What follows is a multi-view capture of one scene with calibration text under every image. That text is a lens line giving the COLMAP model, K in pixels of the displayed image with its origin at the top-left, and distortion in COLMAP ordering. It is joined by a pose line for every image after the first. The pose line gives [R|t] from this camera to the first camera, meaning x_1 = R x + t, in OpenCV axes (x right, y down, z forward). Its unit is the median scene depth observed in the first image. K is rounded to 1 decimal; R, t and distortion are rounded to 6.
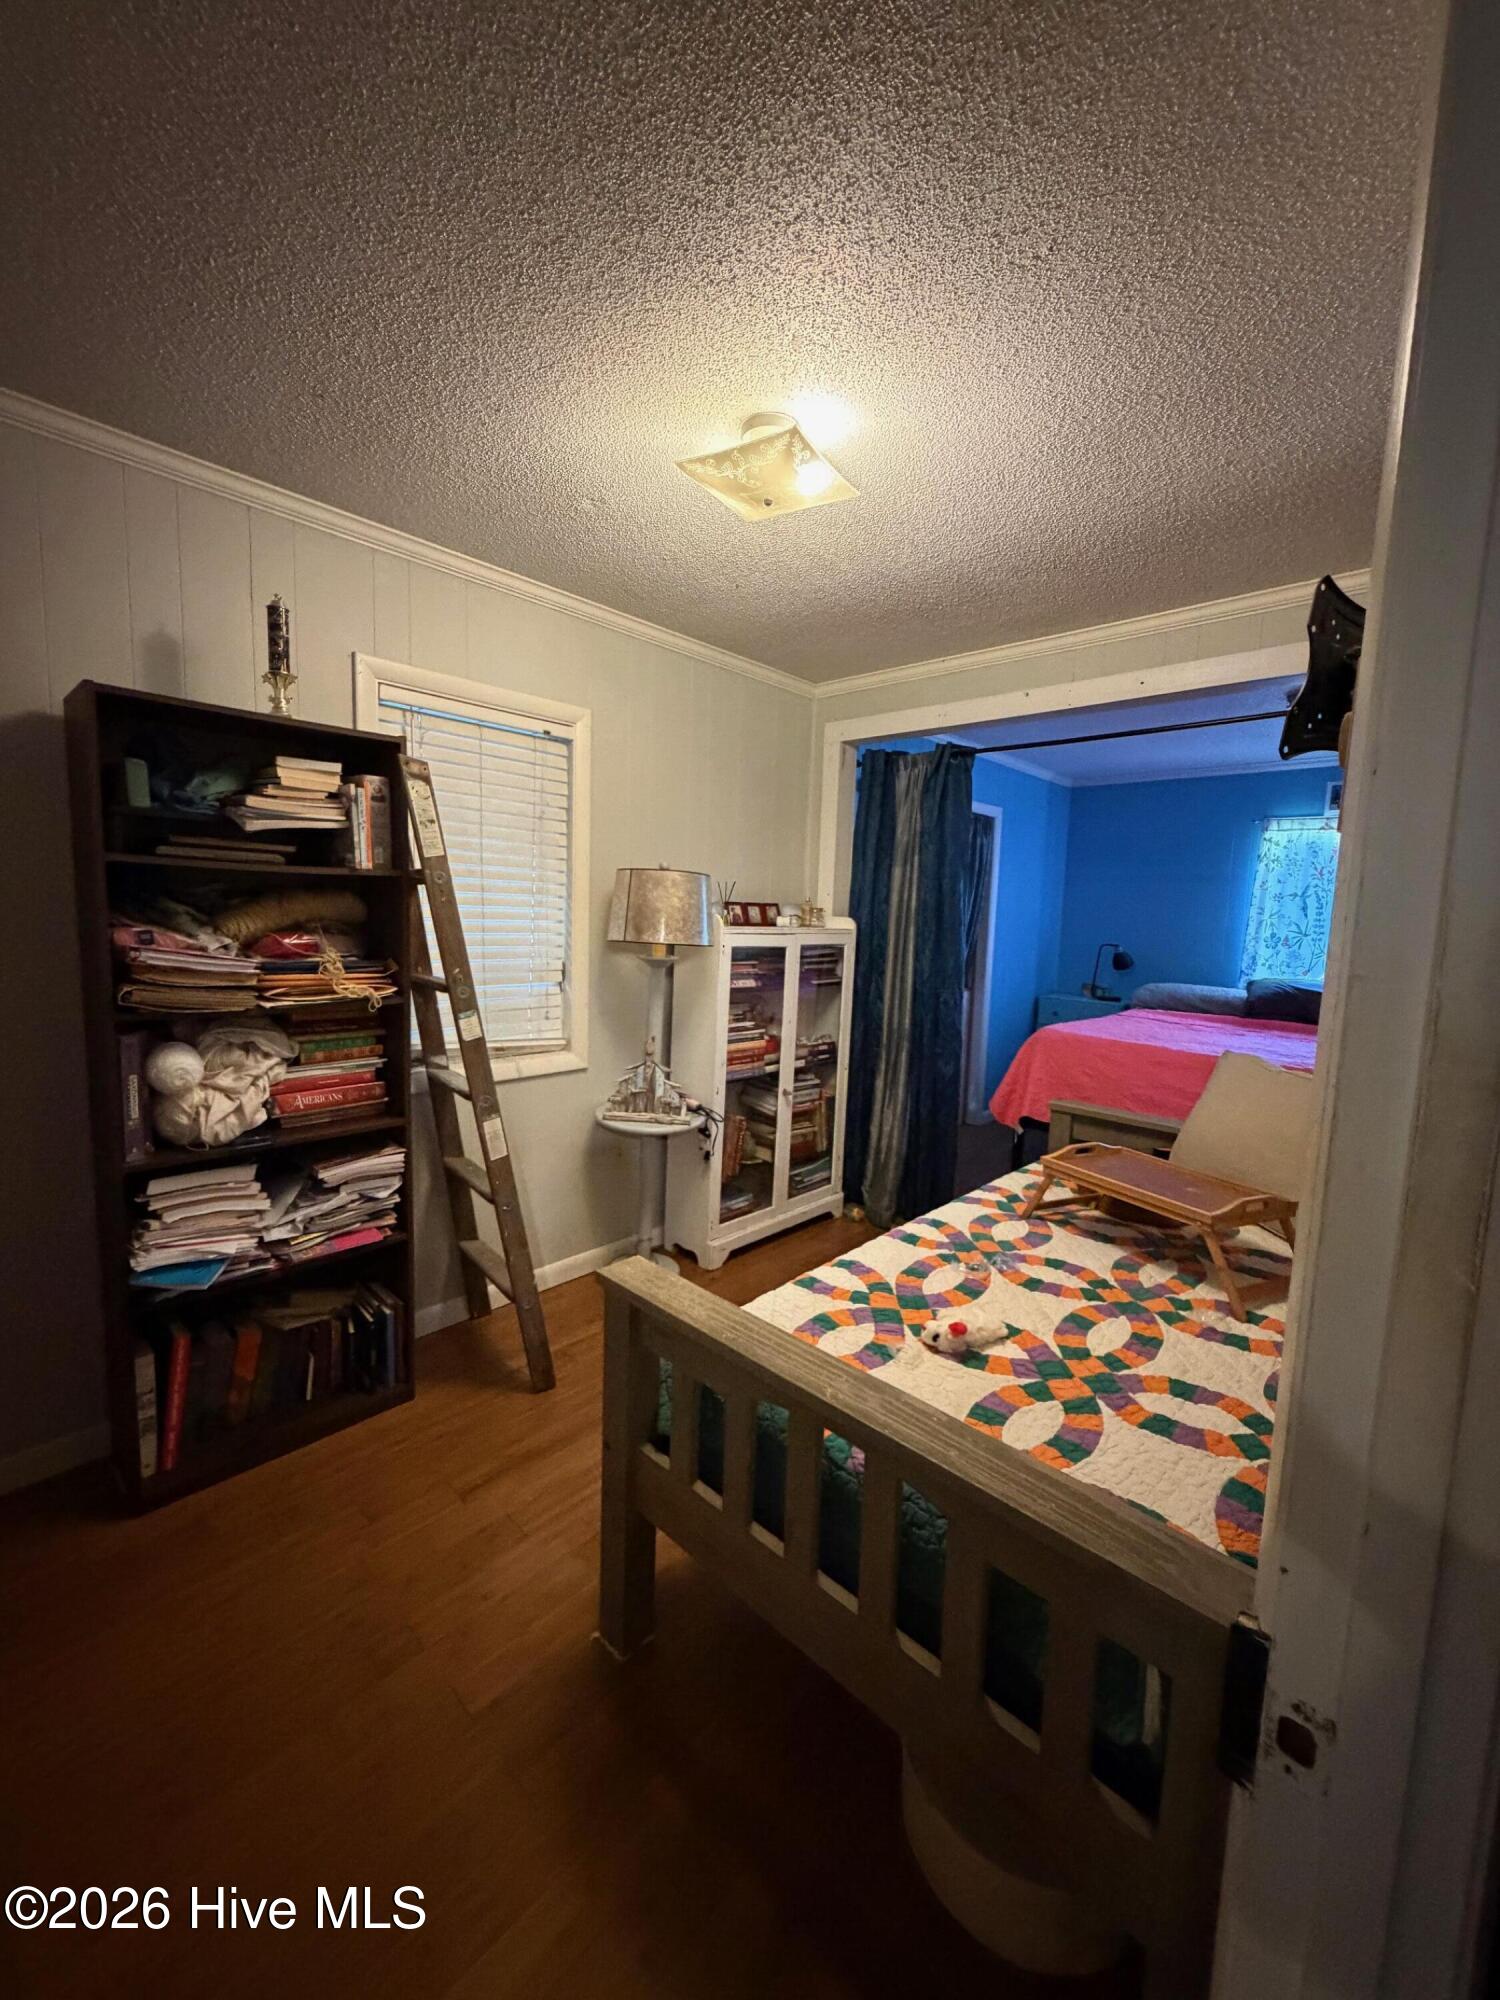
lens RADIAL K [[793.1, 0, 754.8], [0, 793.1, 998.1], [0, 0, 1]] dist [-0.000163, 0.000538]
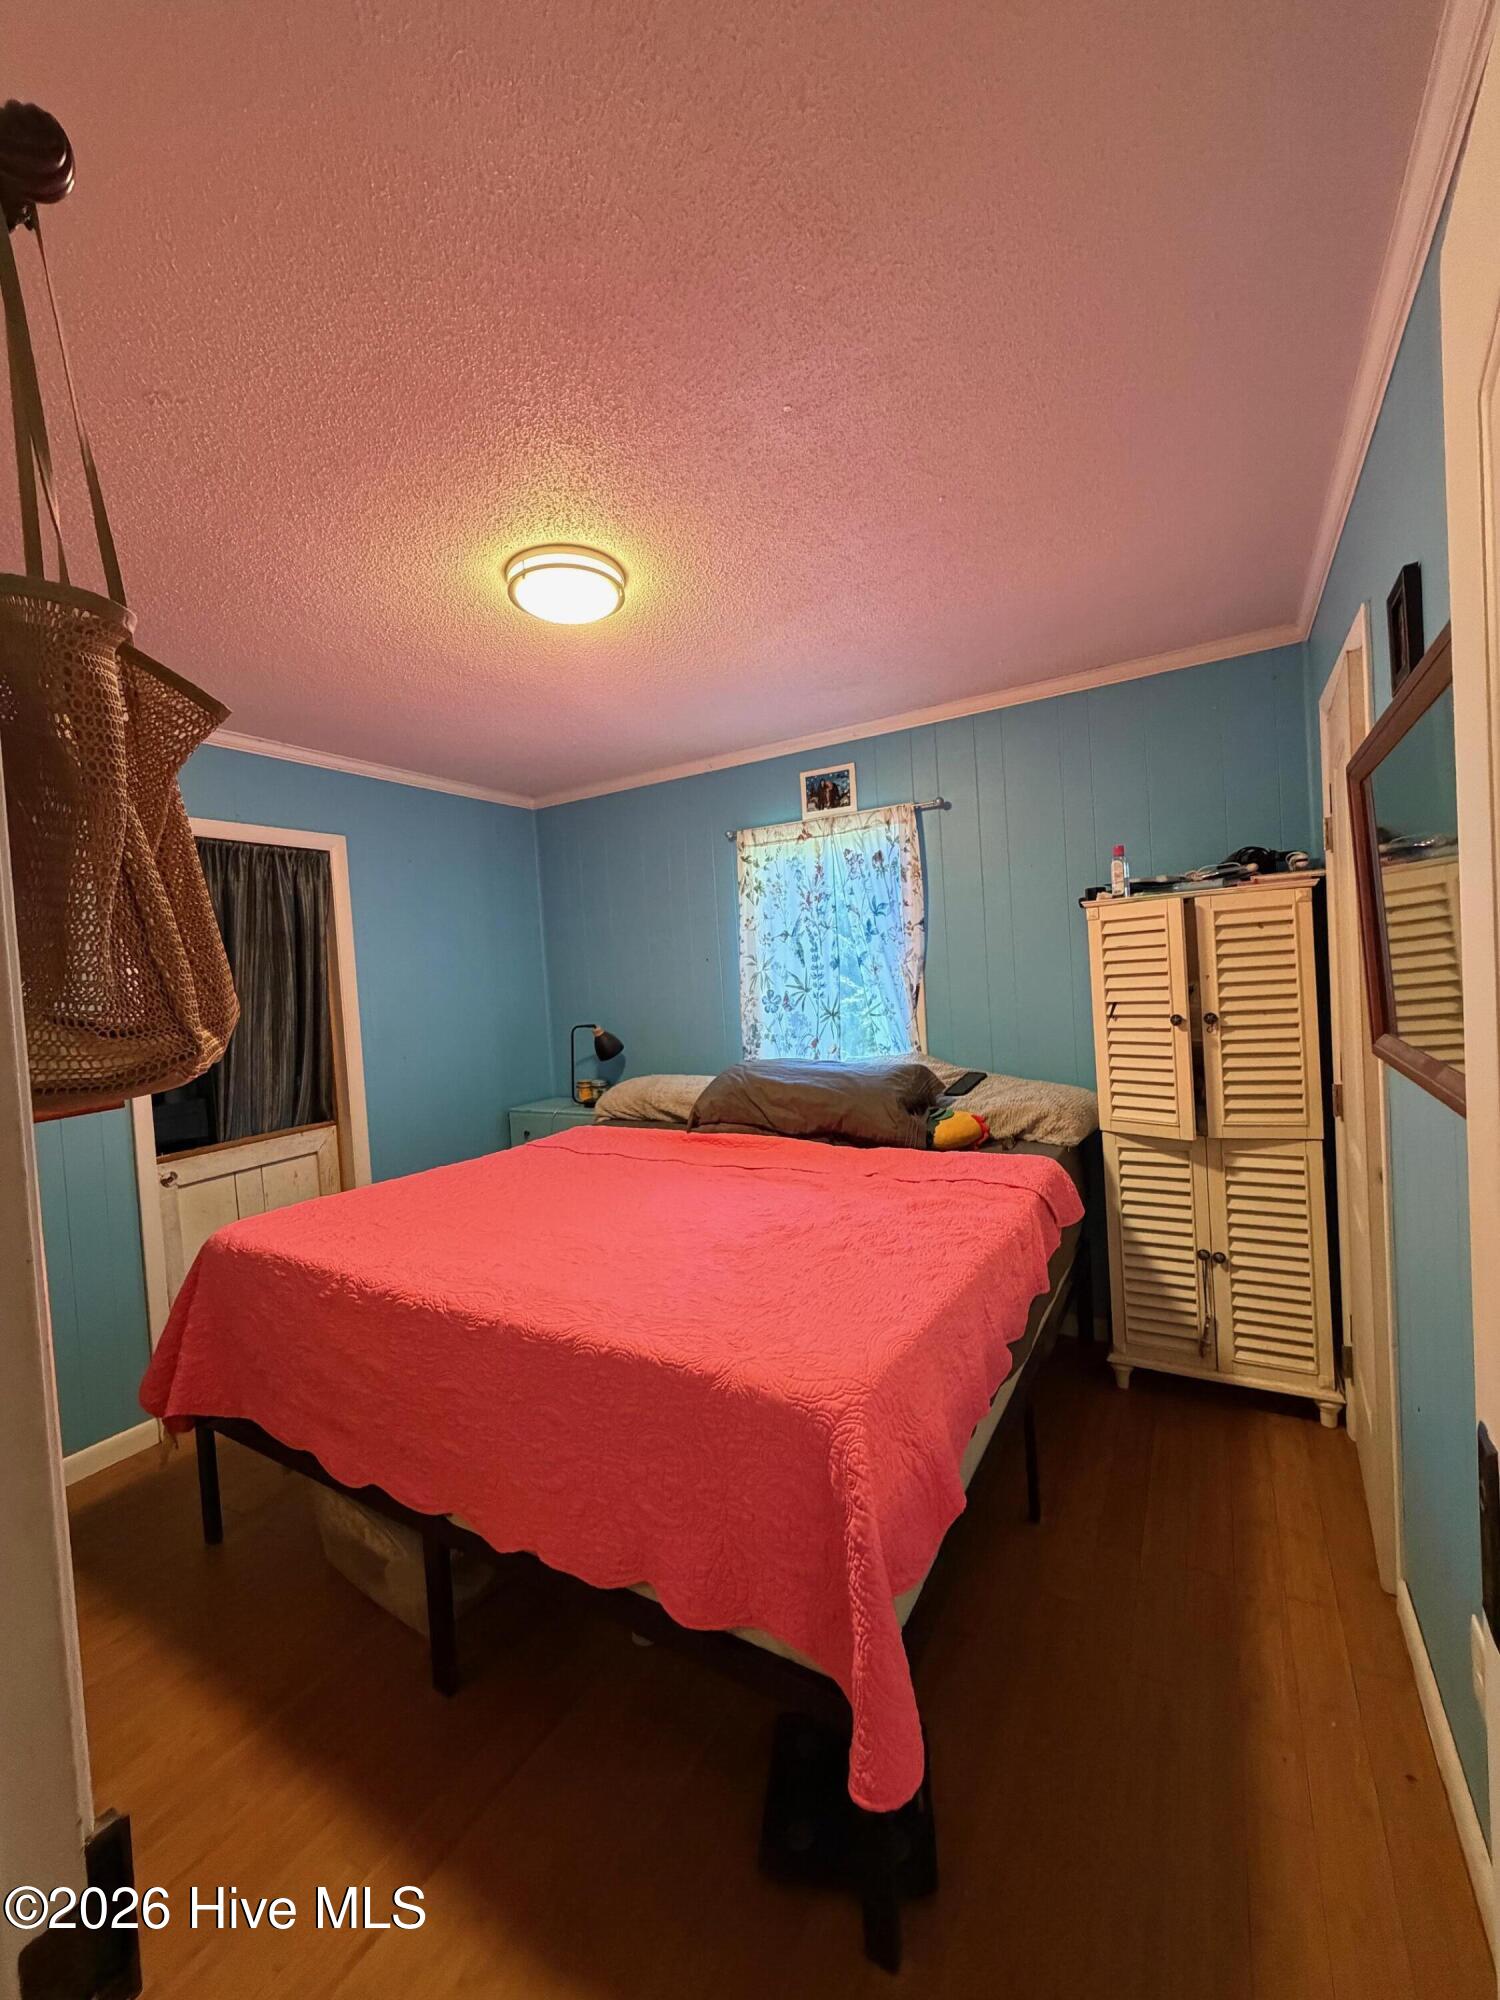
lens RADIAL K [[793.1, 0, 746.1], [0, 793.1, 998.2], [0, 0, 1]] dist [-0.000163, 0.000538]
pose [[0.972595, -0.096488, 0.211539, 1.466795], [0.114654, 0.990545, -0.075335, -0.076889], [-0.202270, 0.097525, 0.974462, 0.990621]]
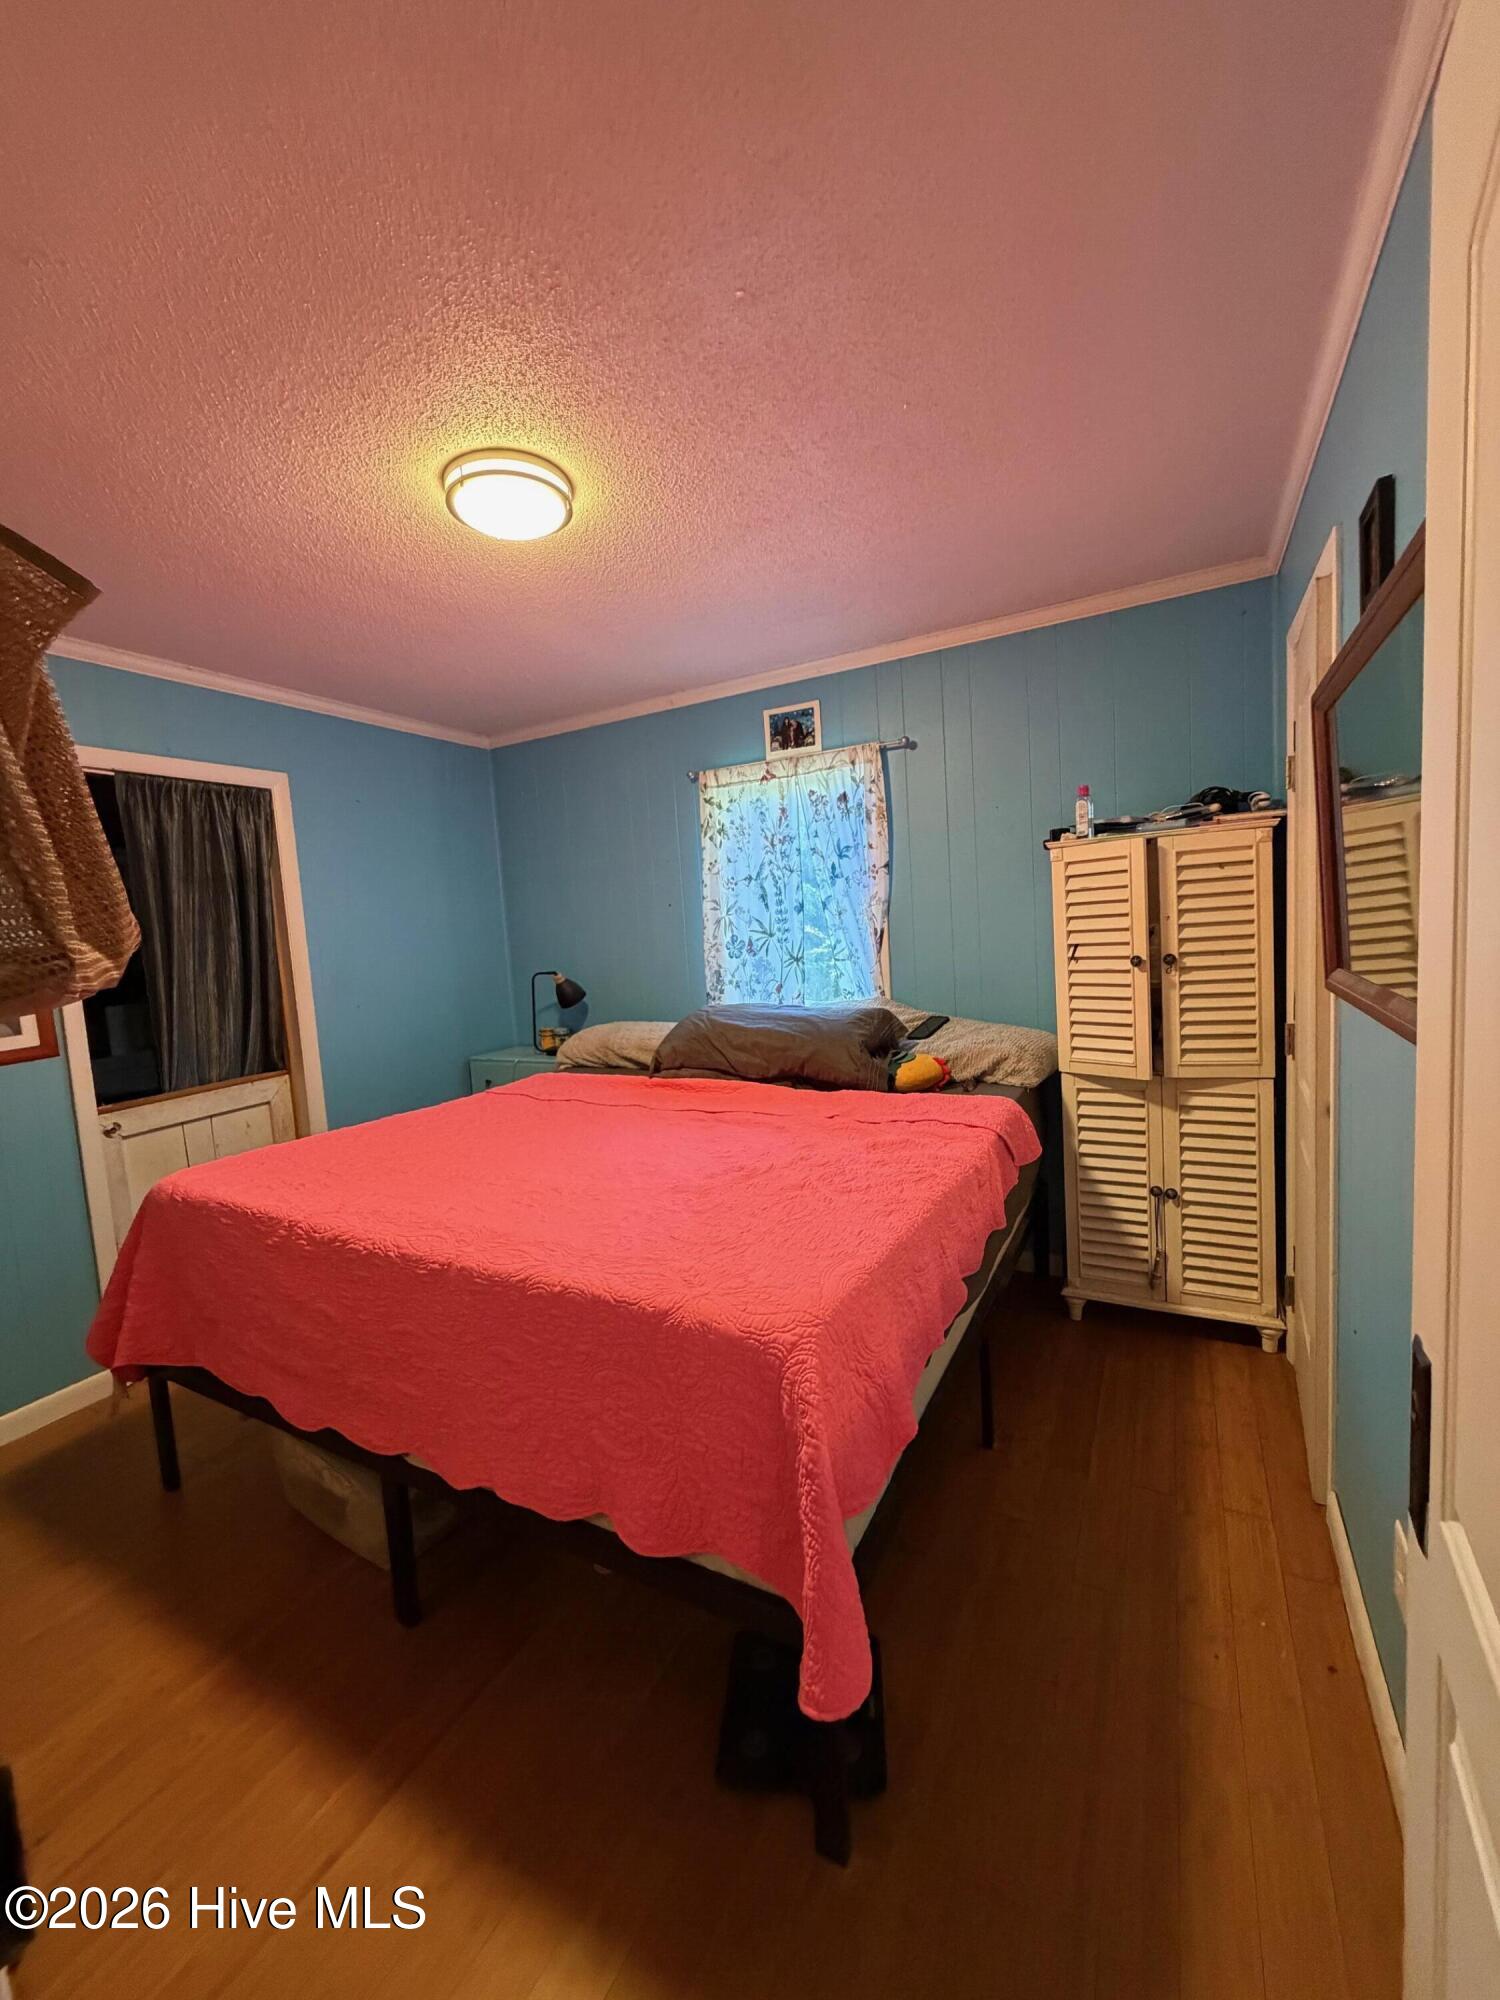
lens RADIAL K [[793.1, 0, 745.8], [0, 793.1, 998.4], [0, 0, 1]] dist [-0.000163, 0.000538]
pose [[0.963735, -0.113881, 0.241344, 1.486598], [0.120196, 0.992683, -0.011557, -0.057644], [-0.238262, 0.040146, 0.970371, 1.010986]]
